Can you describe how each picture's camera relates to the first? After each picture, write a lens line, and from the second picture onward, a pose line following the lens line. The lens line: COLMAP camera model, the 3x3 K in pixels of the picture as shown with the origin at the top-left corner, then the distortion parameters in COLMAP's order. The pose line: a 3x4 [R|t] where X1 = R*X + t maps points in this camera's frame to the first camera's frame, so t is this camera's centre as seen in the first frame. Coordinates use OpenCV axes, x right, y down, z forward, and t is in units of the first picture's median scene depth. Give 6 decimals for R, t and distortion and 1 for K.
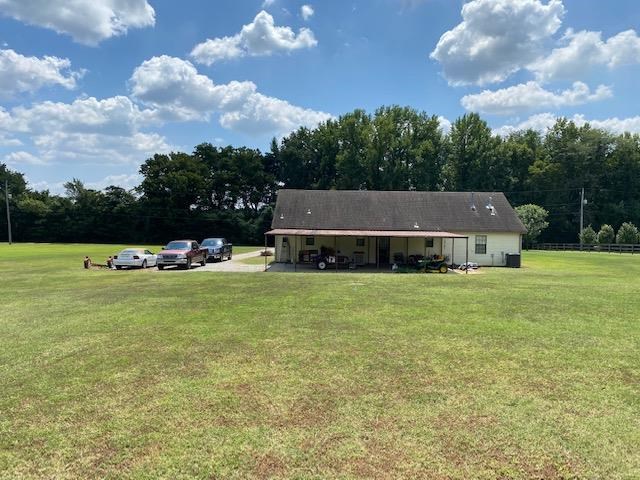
lens RADIAL K [[493.4, 0, 320.0], [0, 493.4, 240.0], [0, 0, 1]] dist [0.003220, 0.000759]
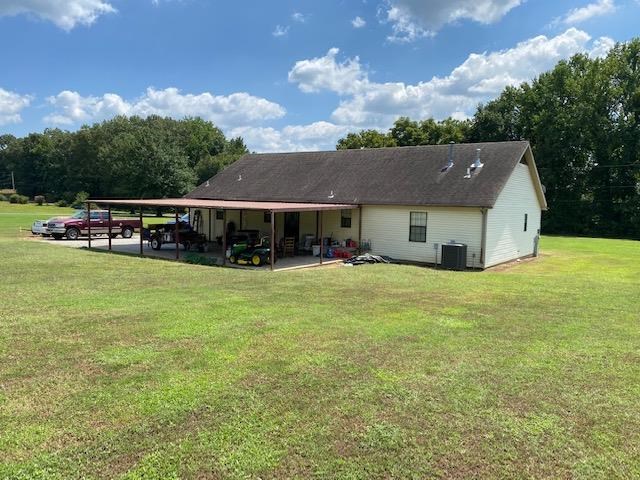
lens RADIAL K [[476.8, 0, 321.5], [0, 476.8, 225.2], [0, 0, 1]] dist [-0.003635, -0.000307]
pose [[0.810983, 0.034258, -0.584067, 0.567785], [-0.030274, 0.999404, 0.016585, 0.001365], [0.584287, 0.004232, 0.811536, 0.465156]]
